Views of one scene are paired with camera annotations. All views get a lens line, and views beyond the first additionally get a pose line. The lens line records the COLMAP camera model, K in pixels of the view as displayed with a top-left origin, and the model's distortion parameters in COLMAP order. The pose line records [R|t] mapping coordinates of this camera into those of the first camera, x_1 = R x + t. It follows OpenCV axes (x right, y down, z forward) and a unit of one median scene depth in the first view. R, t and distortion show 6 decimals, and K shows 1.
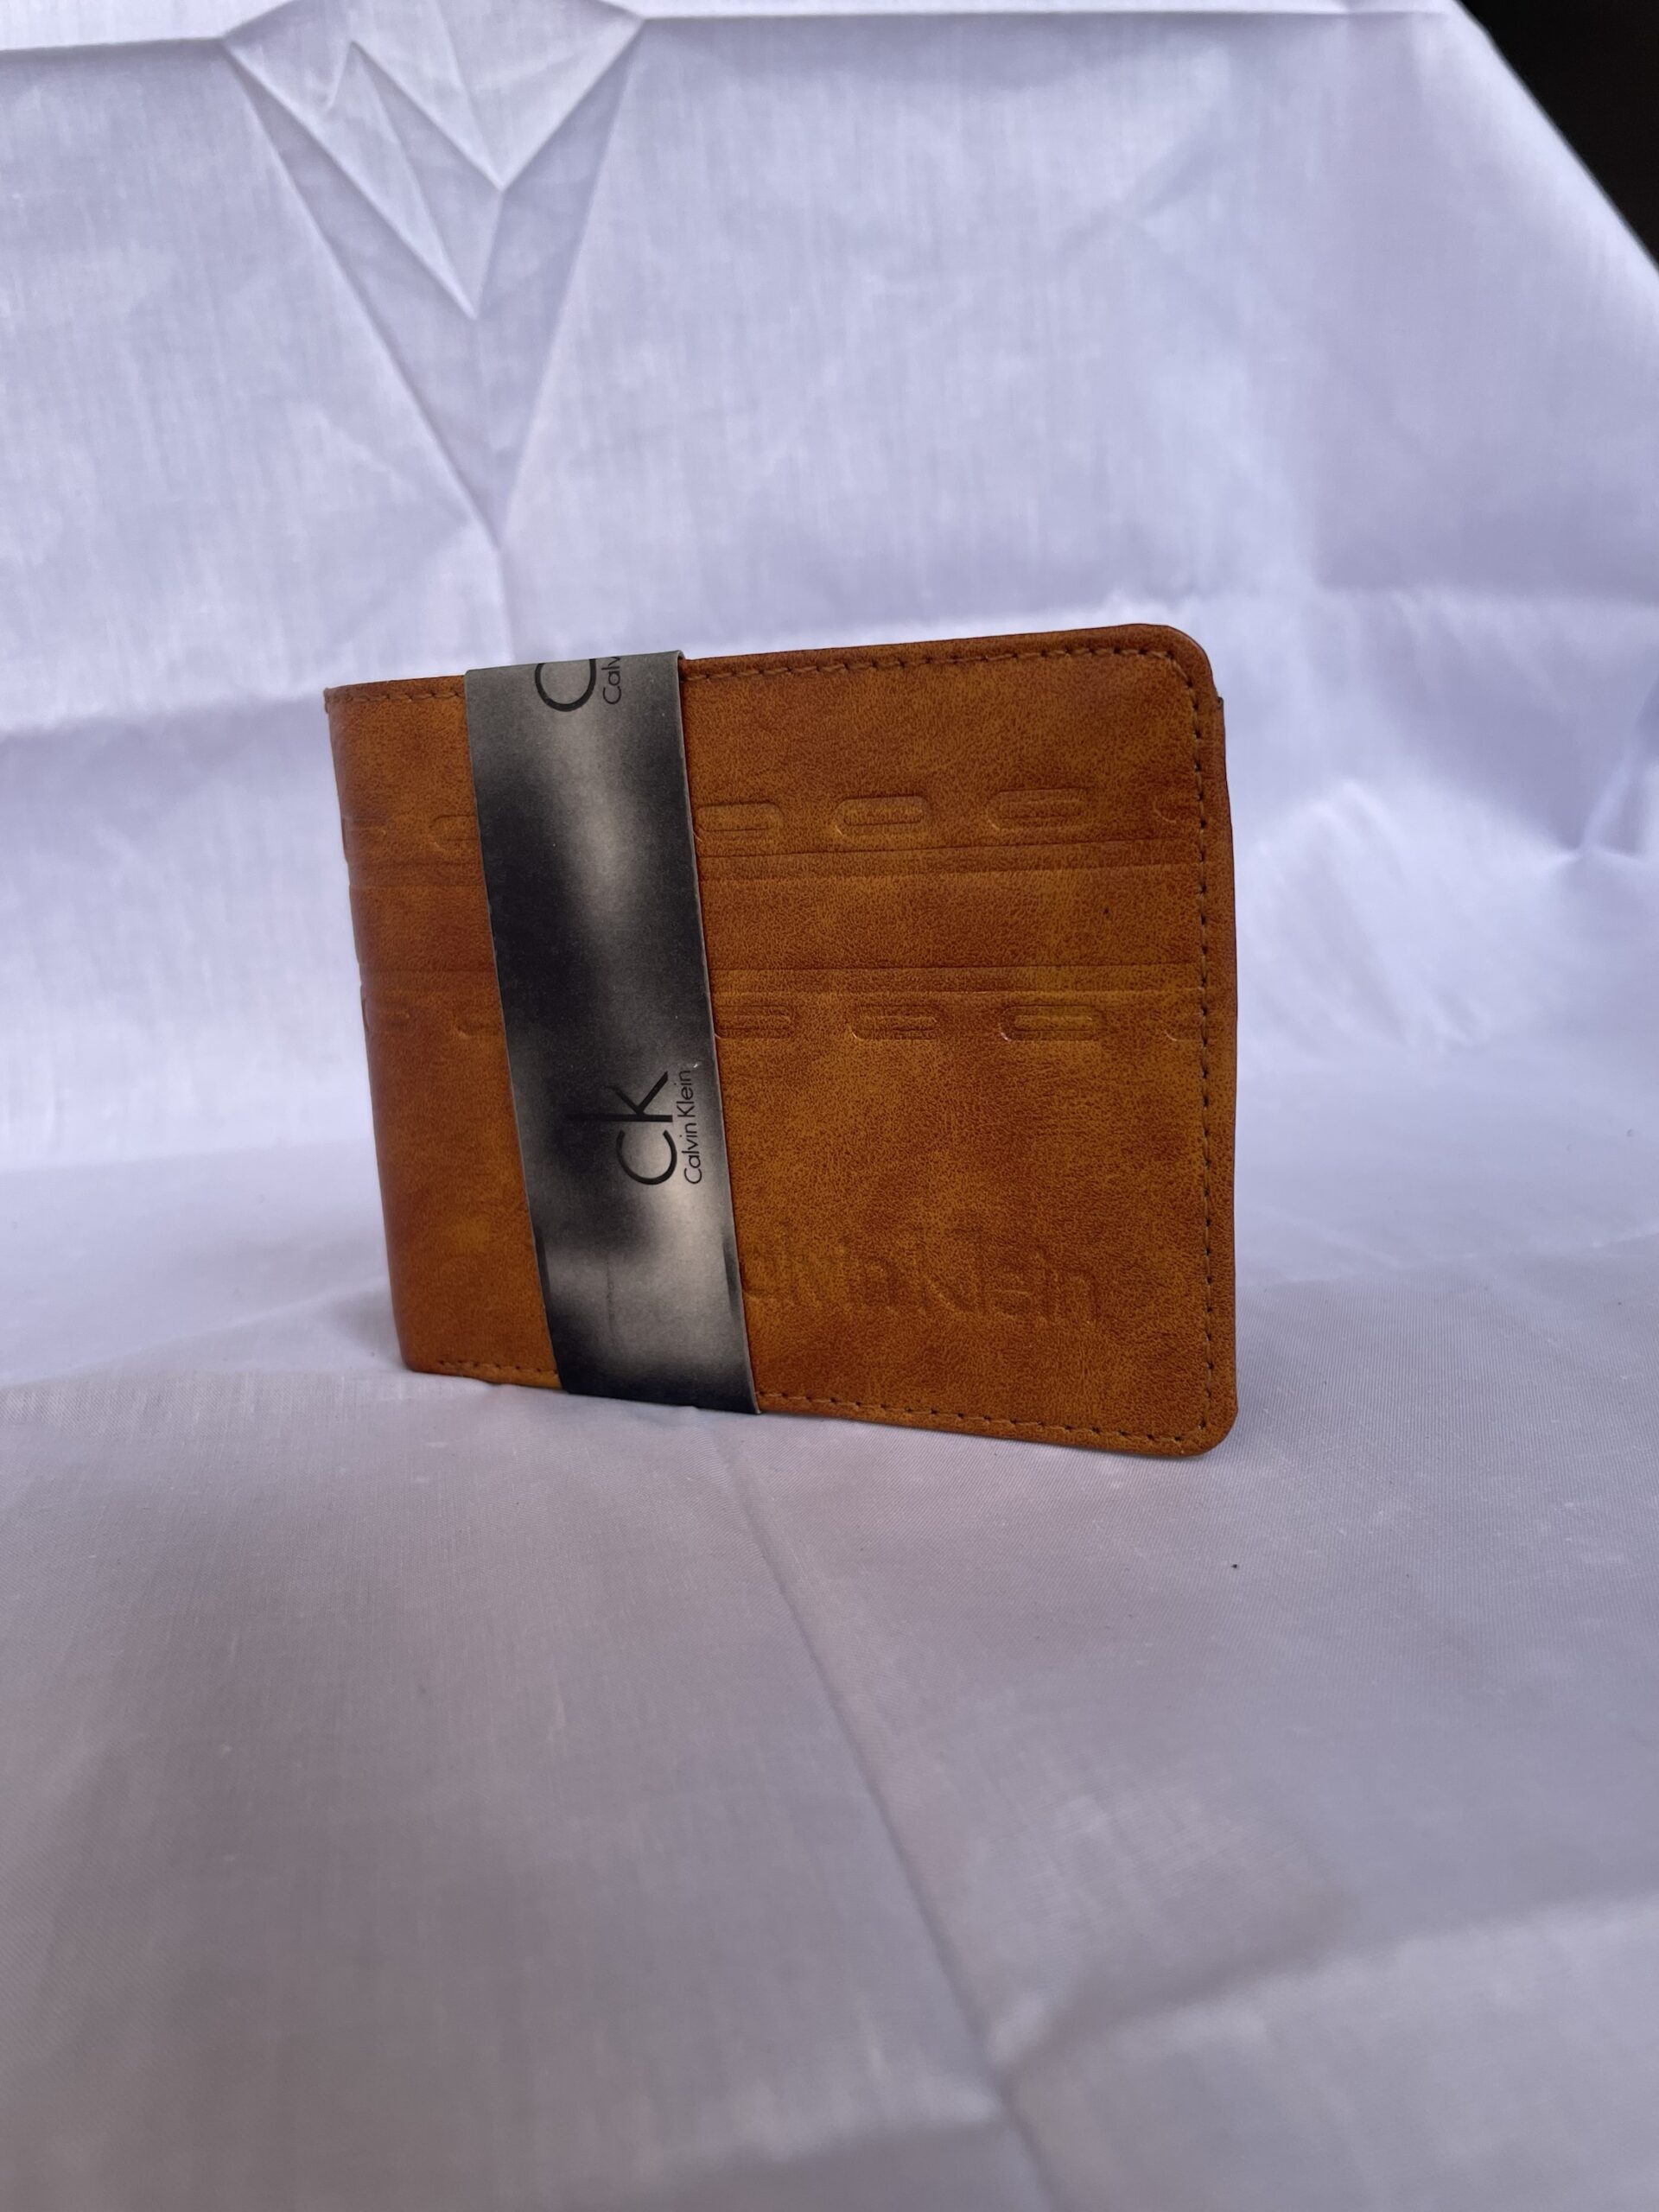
lens RADIAL K [[1740.9, 0, 829.5], [0, 1740.9, 1106.0], [0, 0, 1]] dist [0.050408, -0.119681]
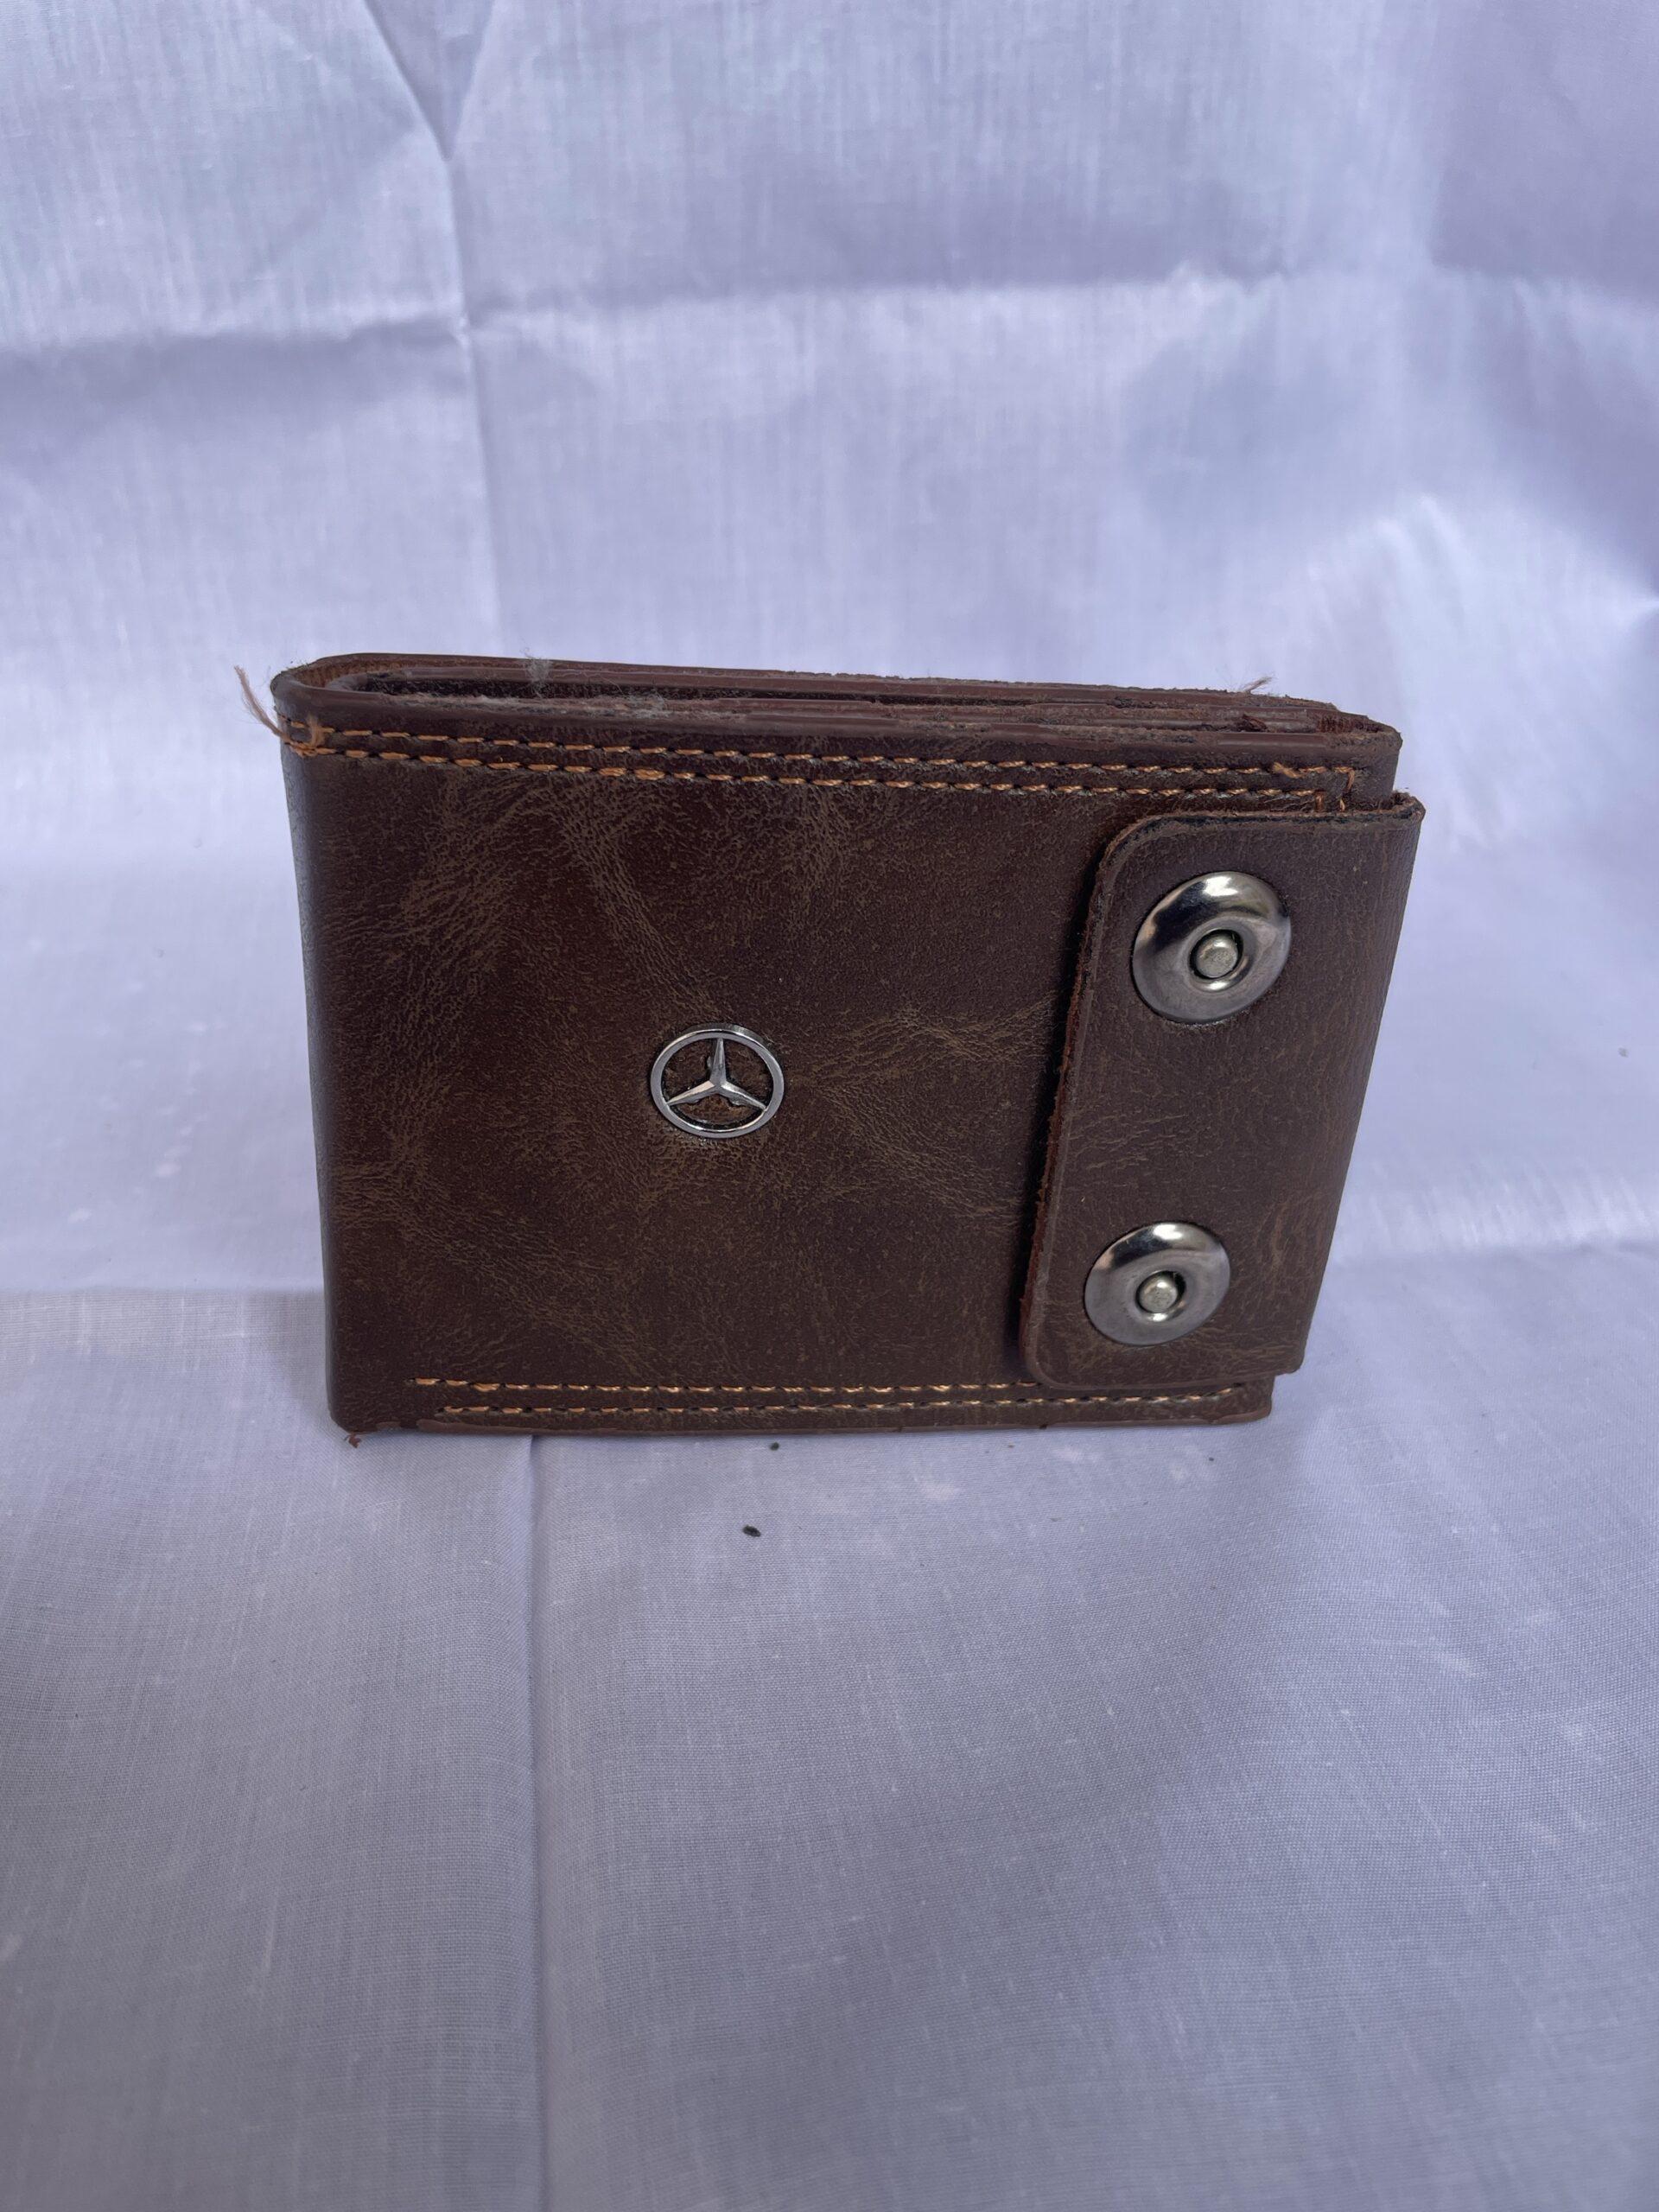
lens RADIAL K [[1740.9, 0, 829.5], [0, 1740.9, 1106.0], [0, 0, 1]] dist [0.050408, -0.119681]
pose [[0.994225, 0.106512, -0.013082, 0.053126], [-0.097473, 0.947323, 0.305087, -0.165030], [0.044888, -0.302050, 0.952235, 0.071541]]
